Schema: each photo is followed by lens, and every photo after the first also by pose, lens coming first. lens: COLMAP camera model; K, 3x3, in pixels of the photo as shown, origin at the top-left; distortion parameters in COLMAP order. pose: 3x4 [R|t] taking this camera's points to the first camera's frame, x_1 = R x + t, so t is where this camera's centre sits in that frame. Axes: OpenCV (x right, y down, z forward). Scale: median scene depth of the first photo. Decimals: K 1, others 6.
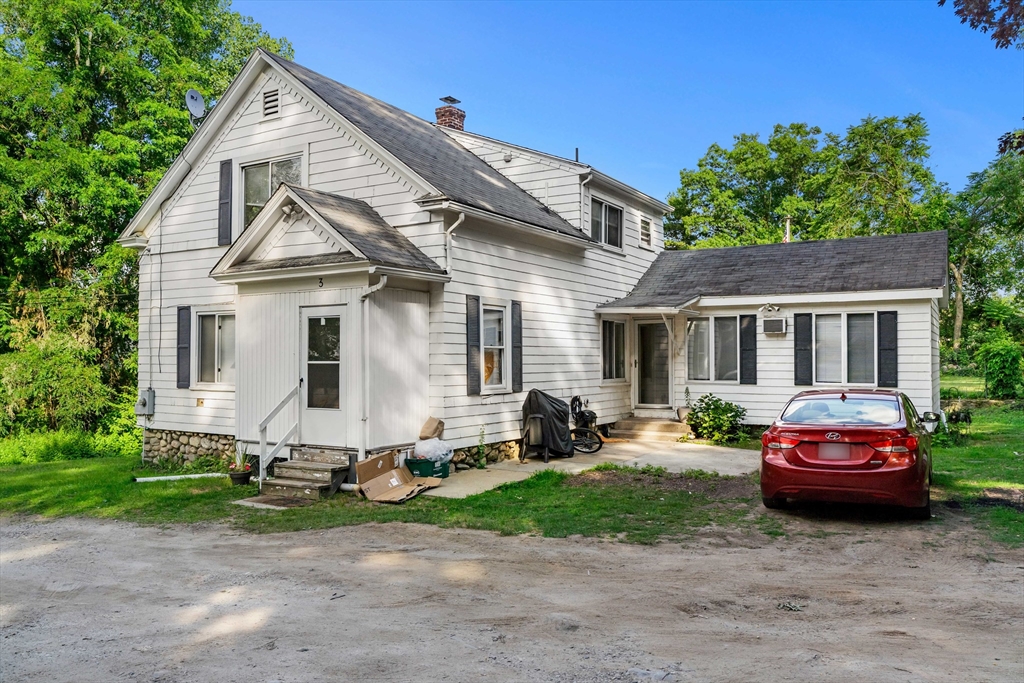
lens RADIAL K [[776.1, 0, 512.0], [0, 776.1, 341.5], [0, 0, 1]] dist [0.014177, -0.008450]
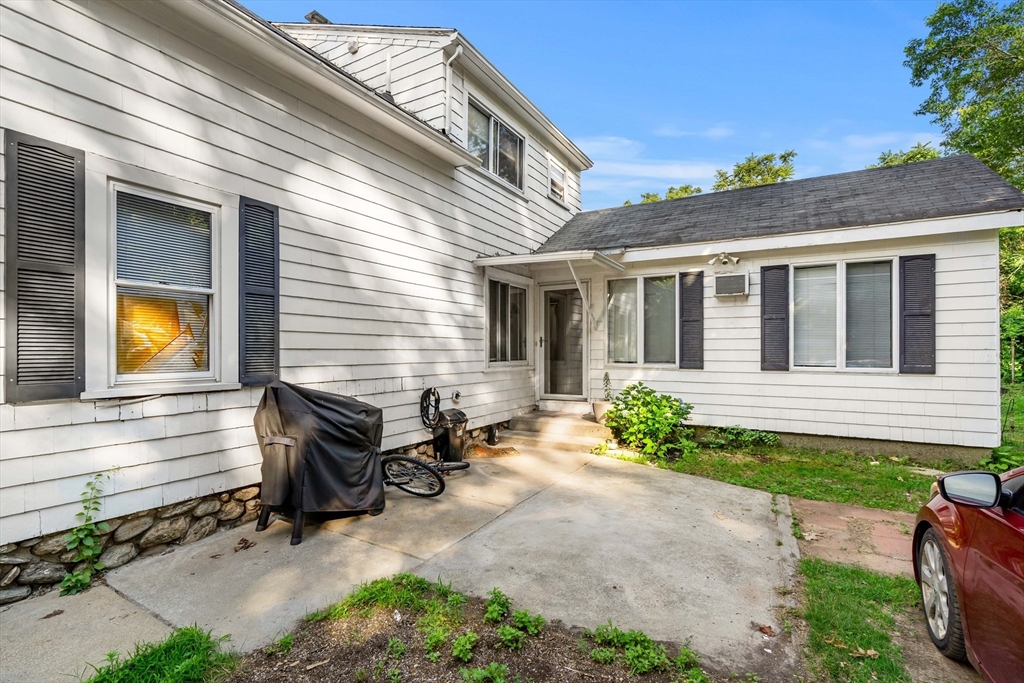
lens RADIAL K [[471.8, 0, 515.7], [0, 471.8, 346.7], [0, 0, 1]] dist [-0.000554, -0.000036]
pose [[0.999646, 0.001222, 0.026588, 0.133722], [-0.001592, 0.999902, 0.013915, 0.029423], [-0.026569, -0.013952, 0.999550, 0.583560]]
